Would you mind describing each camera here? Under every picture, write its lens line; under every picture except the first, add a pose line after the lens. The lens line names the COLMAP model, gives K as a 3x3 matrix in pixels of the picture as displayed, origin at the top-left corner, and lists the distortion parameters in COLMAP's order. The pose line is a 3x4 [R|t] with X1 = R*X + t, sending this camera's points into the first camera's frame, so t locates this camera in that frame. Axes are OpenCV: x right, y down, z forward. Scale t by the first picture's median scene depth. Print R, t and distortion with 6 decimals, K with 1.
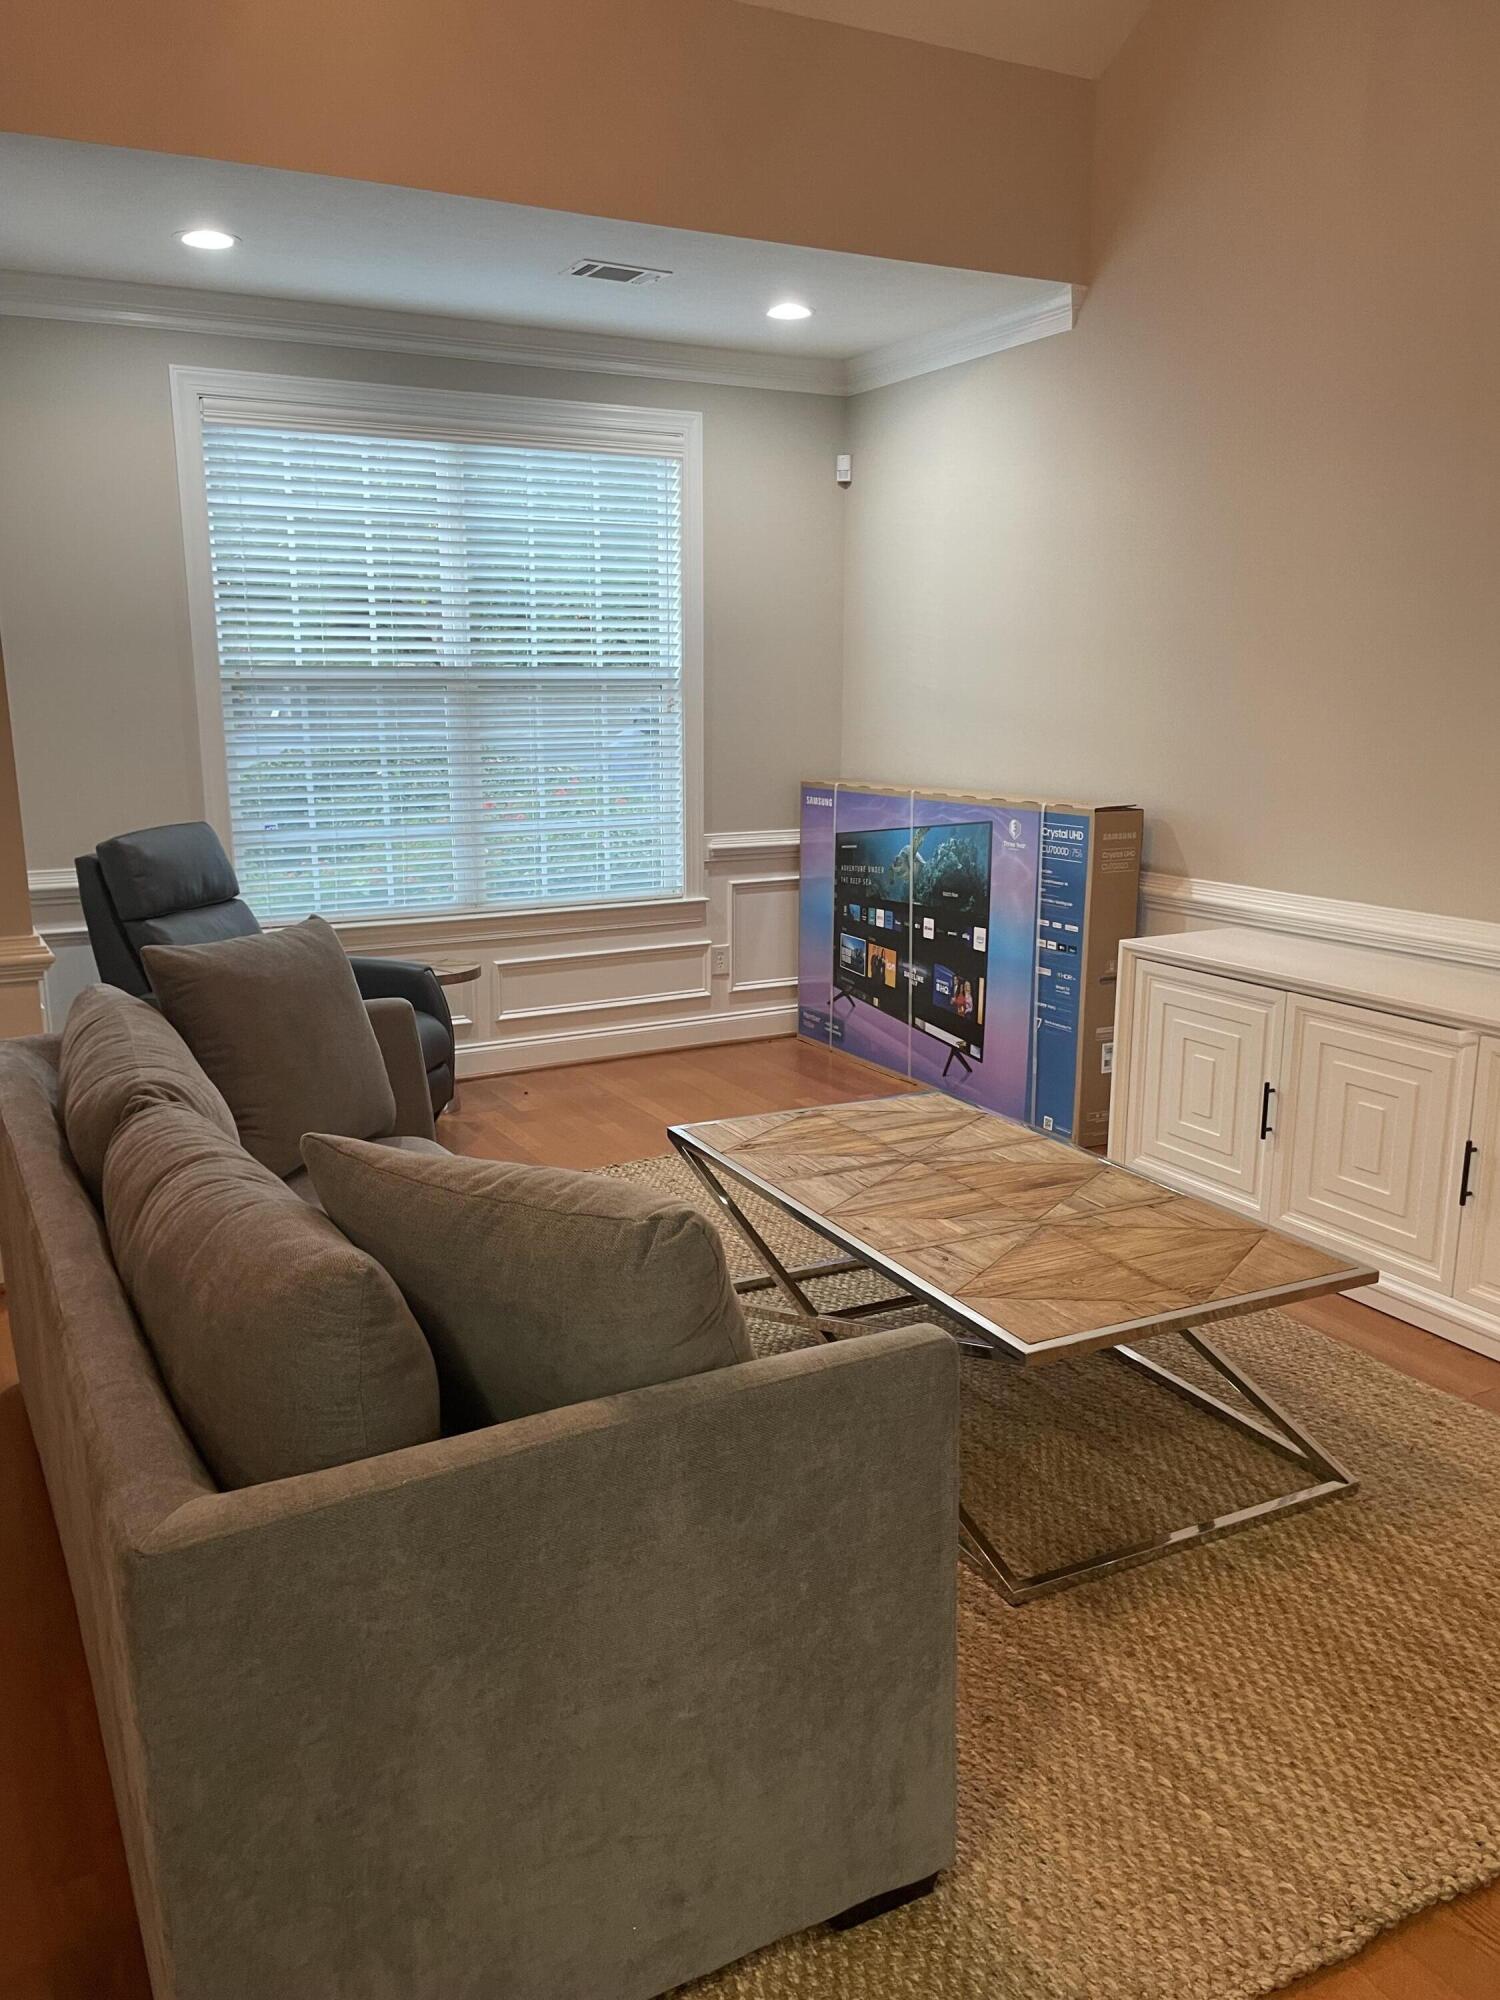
lens RADIAL K [[1544.6, 0, 747.8], [0, 1544.6, 1003.8], [0, 0, 1]] dist [0.023033, -0.044150]
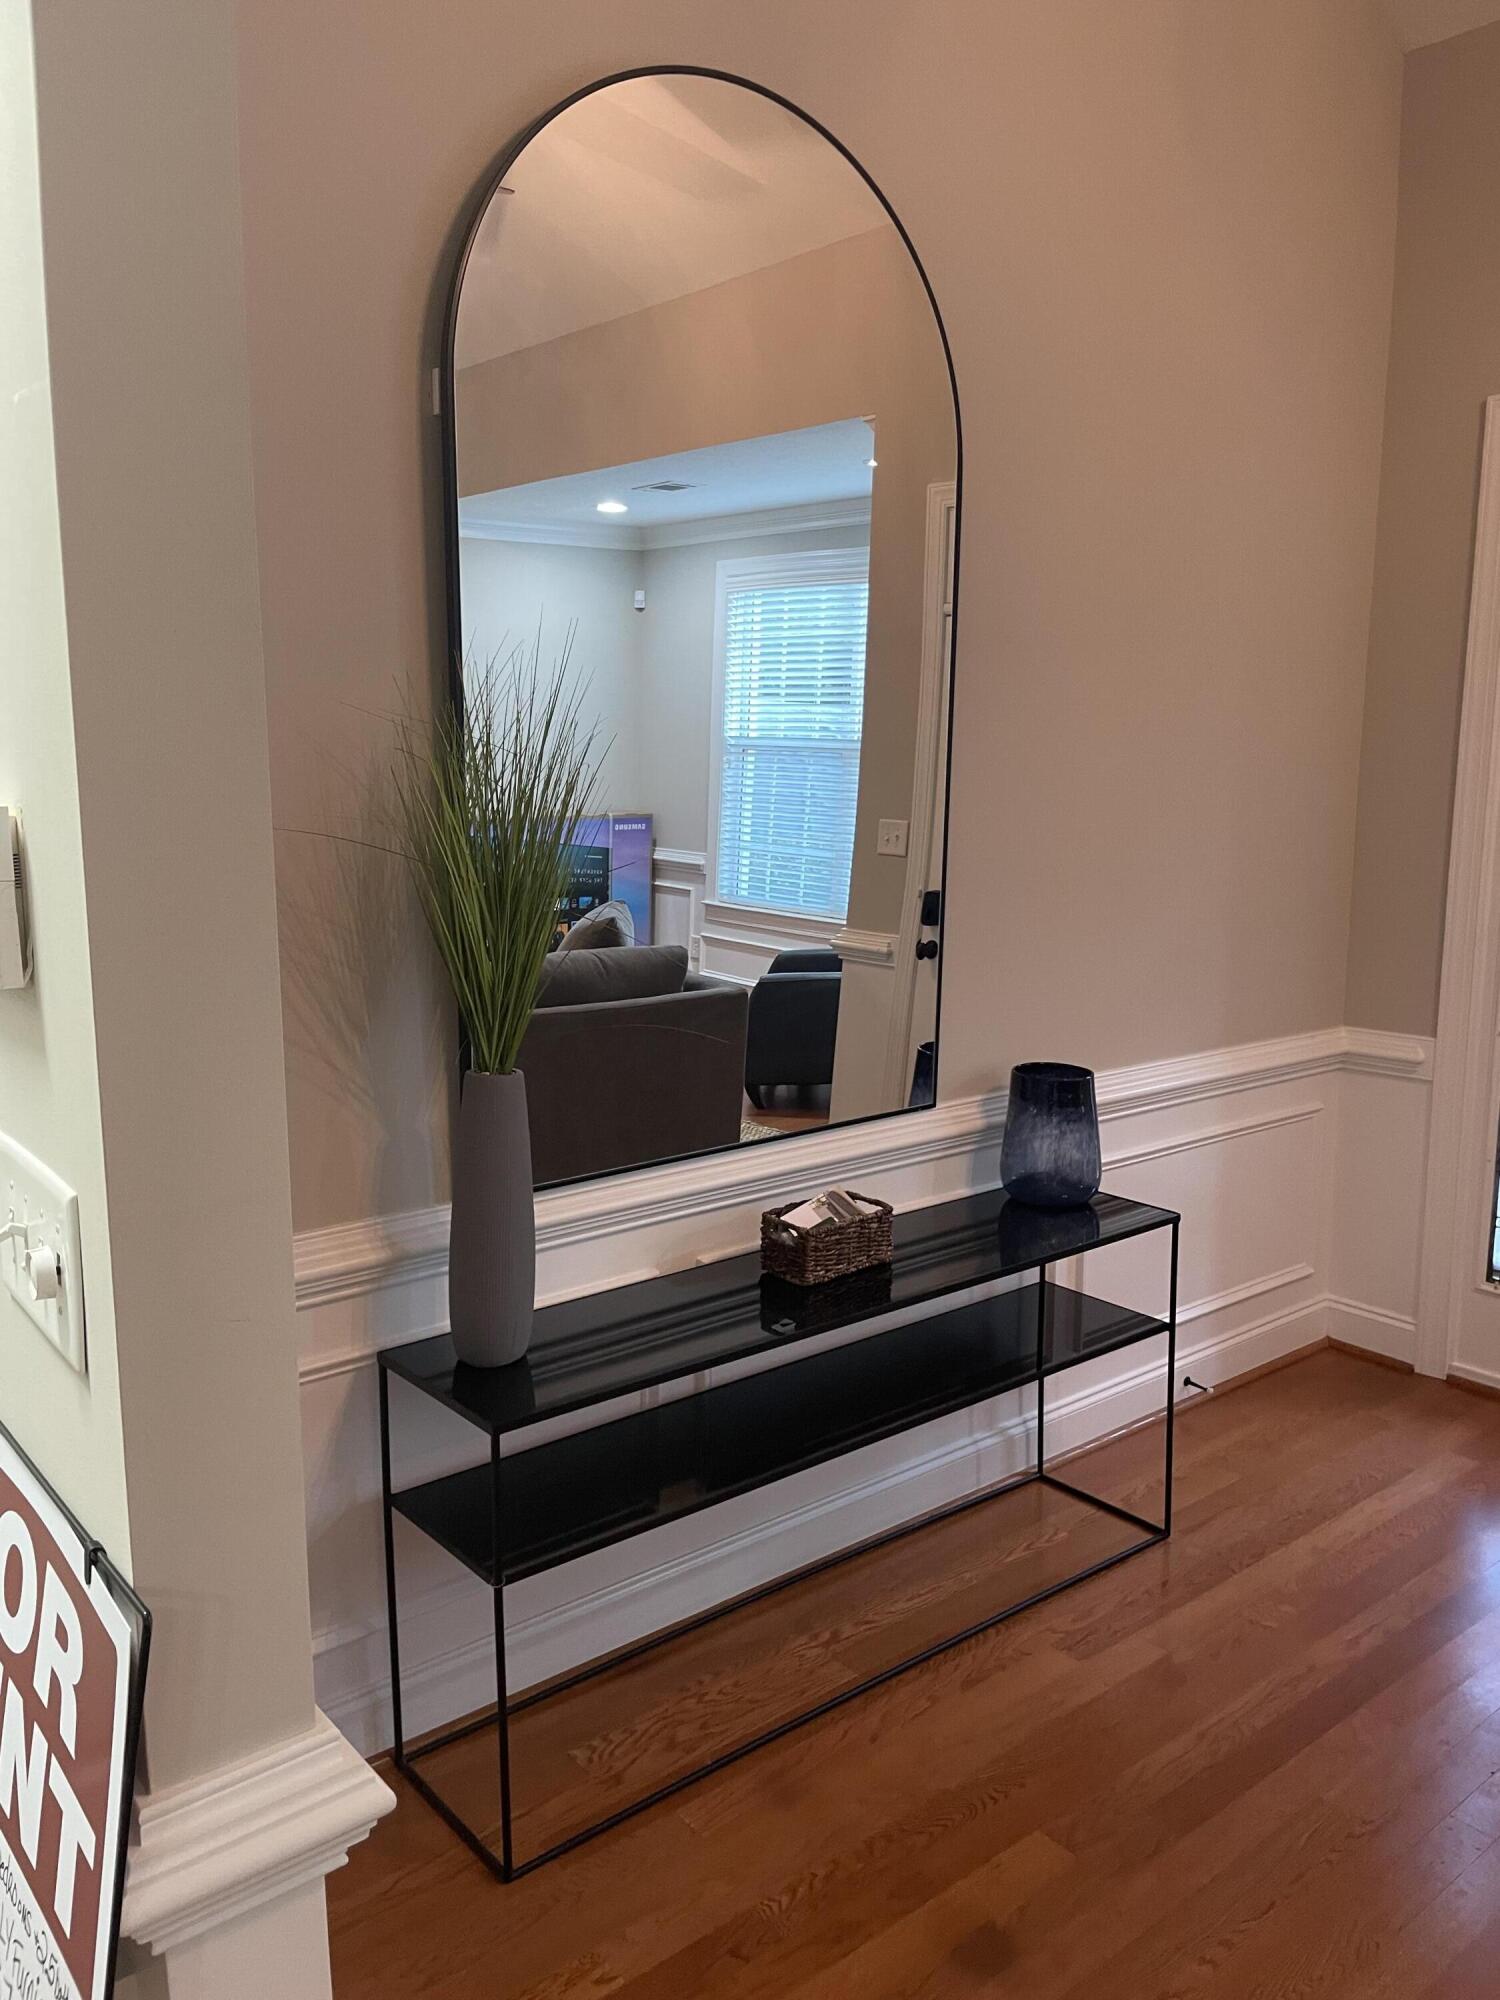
lens RADIAL K [[1544.6, 0, 750.4], [0, 1544.6, 1000.4], [0, 0, 1]] dist [0.023033, -0.044150]
pose [[0.198438, 0.167793, -0.965644, 1.274343], [-0.231195, 0.965448, 0.120248, -0.149558], [0.952455, 0.199391, 0.230374, 0.694323]]
